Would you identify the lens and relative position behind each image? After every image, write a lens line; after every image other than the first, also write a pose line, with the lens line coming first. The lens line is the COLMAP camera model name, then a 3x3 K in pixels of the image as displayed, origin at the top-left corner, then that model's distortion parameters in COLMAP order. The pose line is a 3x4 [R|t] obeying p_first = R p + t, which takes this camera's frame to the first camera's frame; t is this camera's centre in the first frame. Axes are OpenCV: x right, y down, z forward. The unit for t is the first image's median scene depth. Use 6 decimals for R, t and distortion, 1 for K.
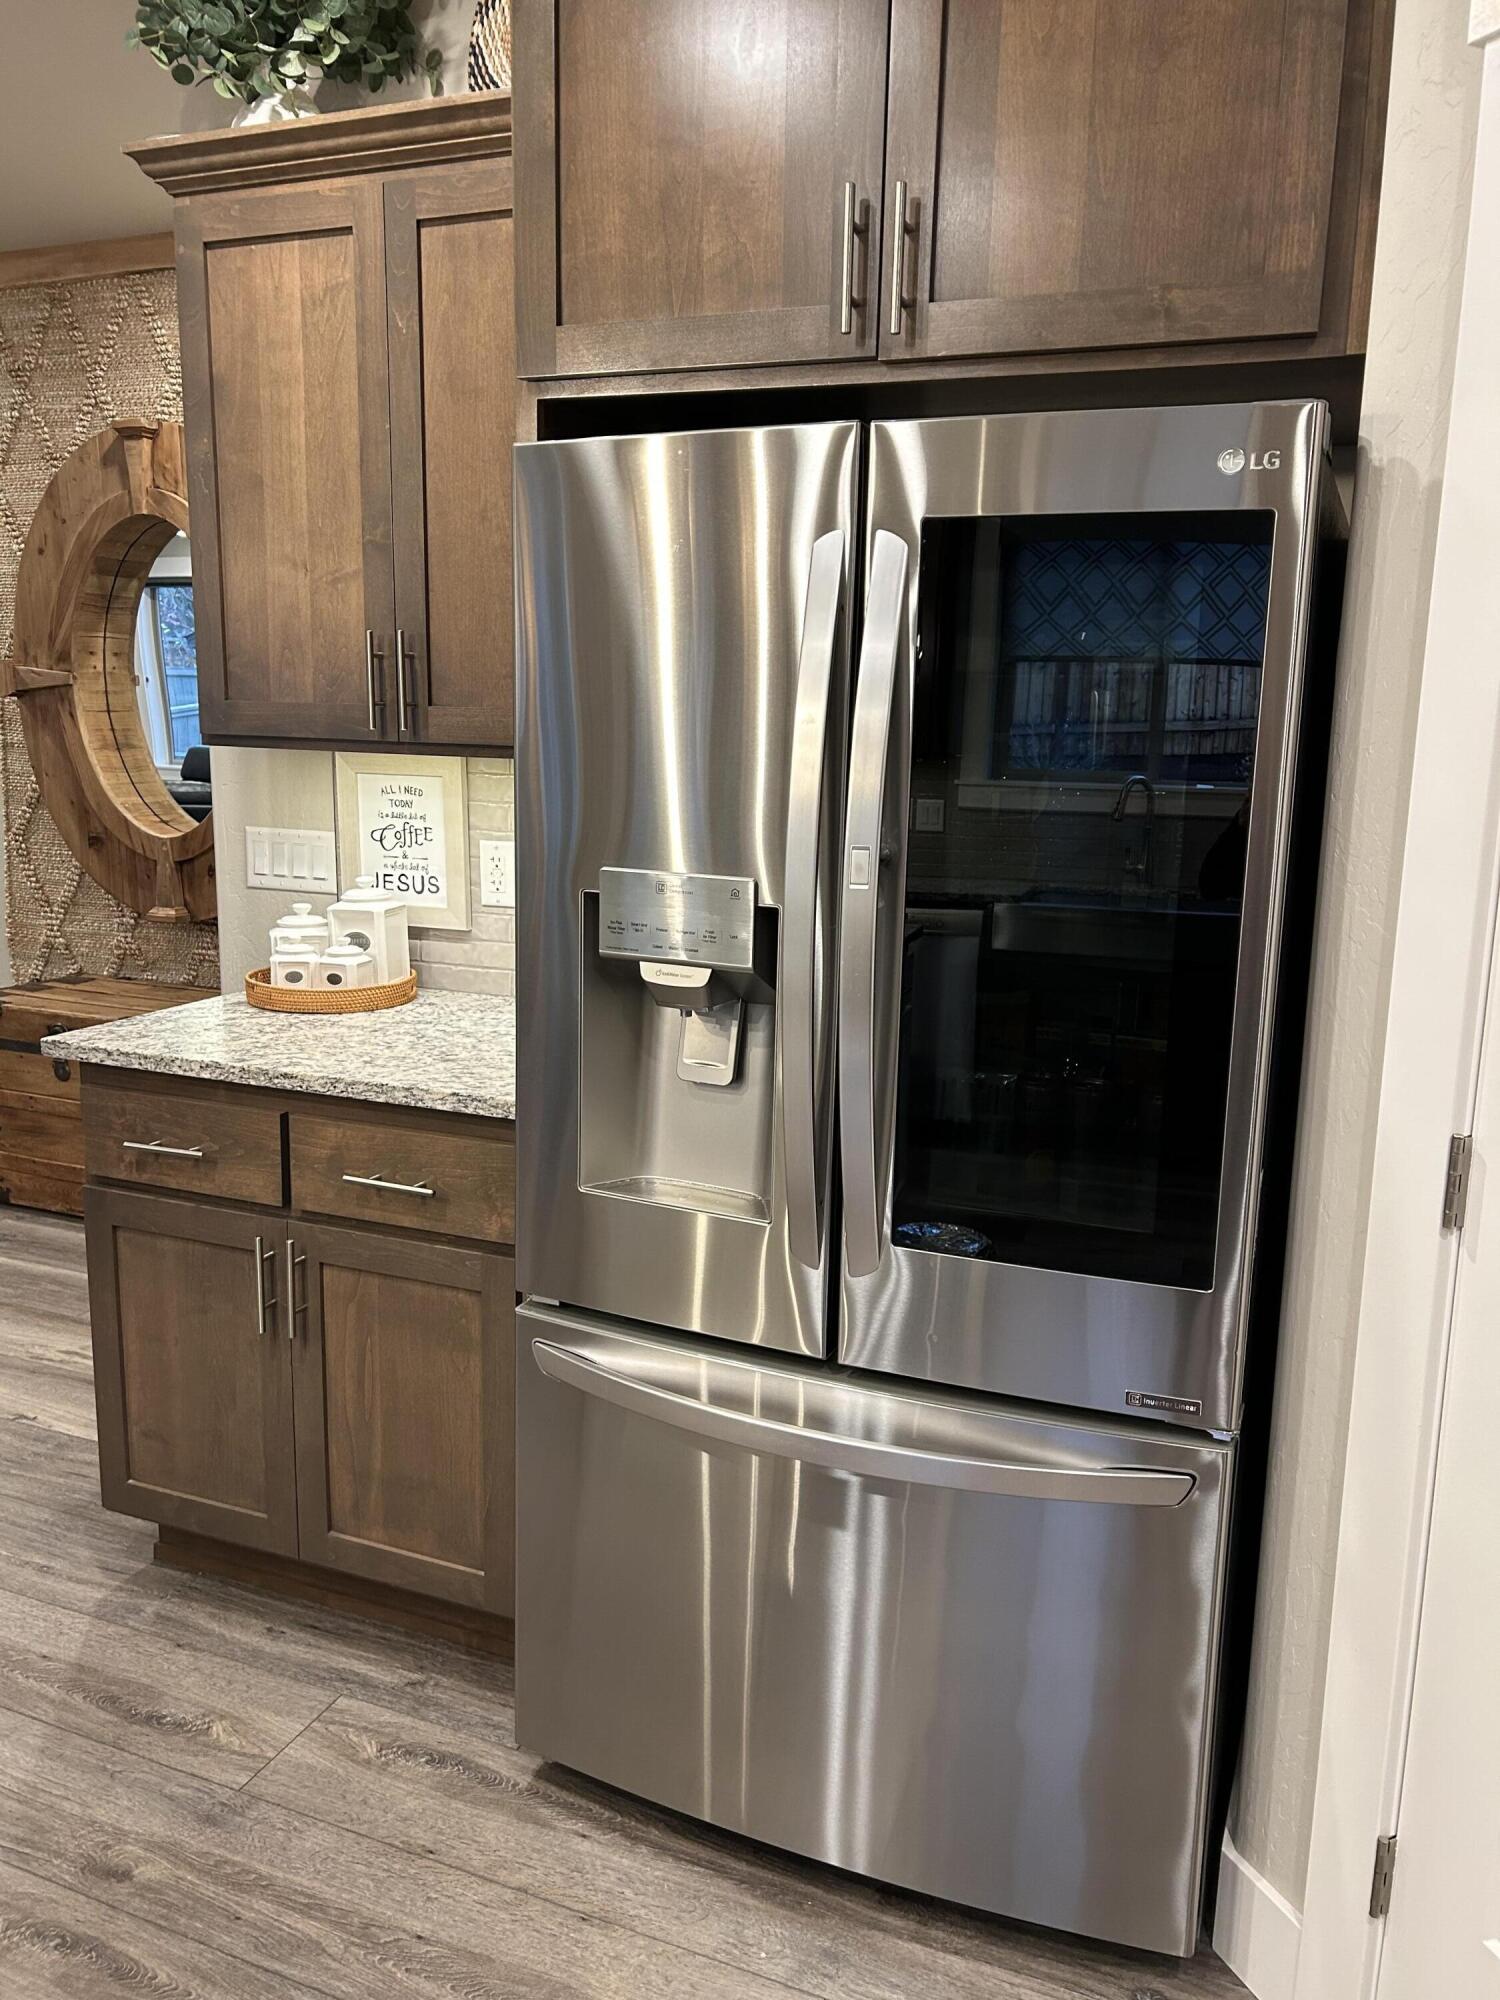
lens RADIAL K [[1503.2, 0, 736.6], [0, 1503.2, 1002.9], [0, 0, 1]] dist [0.076677, -0.094451]
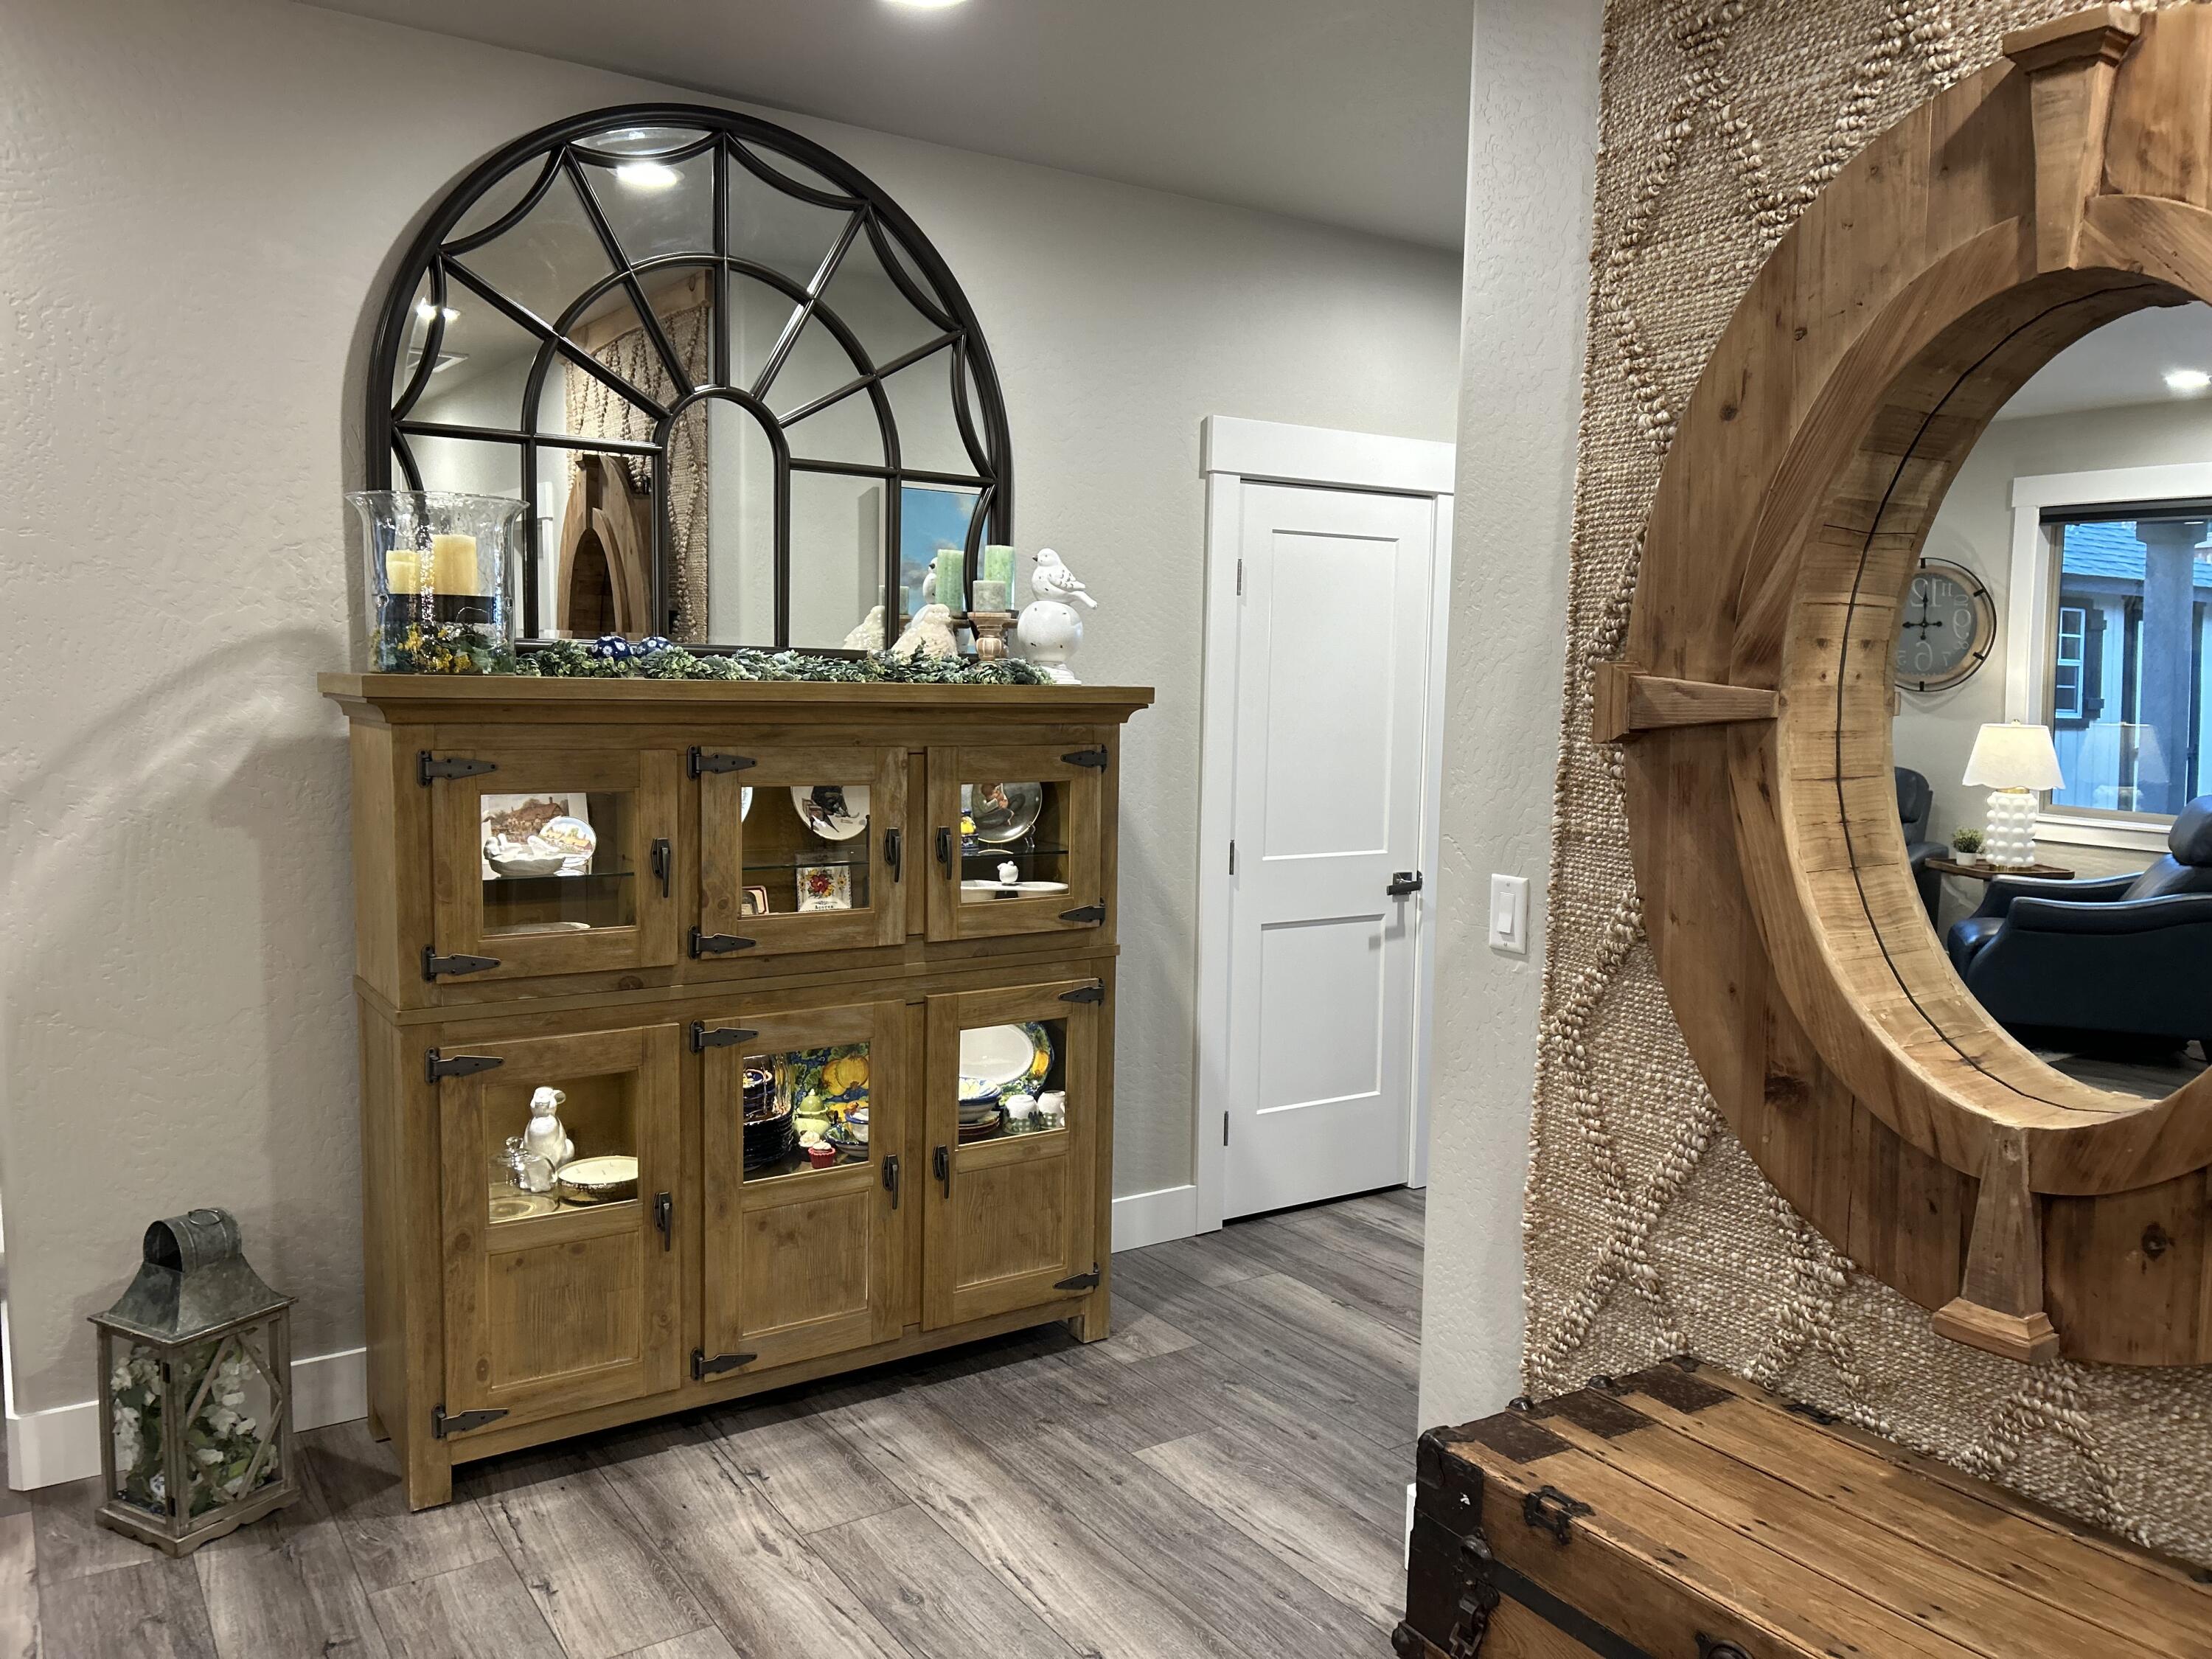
lens RADIAL K [[1662.6, 0, 1108.8], [0, 1662.6, 843.8], [0, 0, 1]] dist [0.076677, -0.094451]
pose [[0.833016, 0.048890, -0.551084, -0.331478], [-0.105333, 0.991883, -0.071224, -0.122449], [0.543129, 0.117378, 0.831404, 0.520903]]
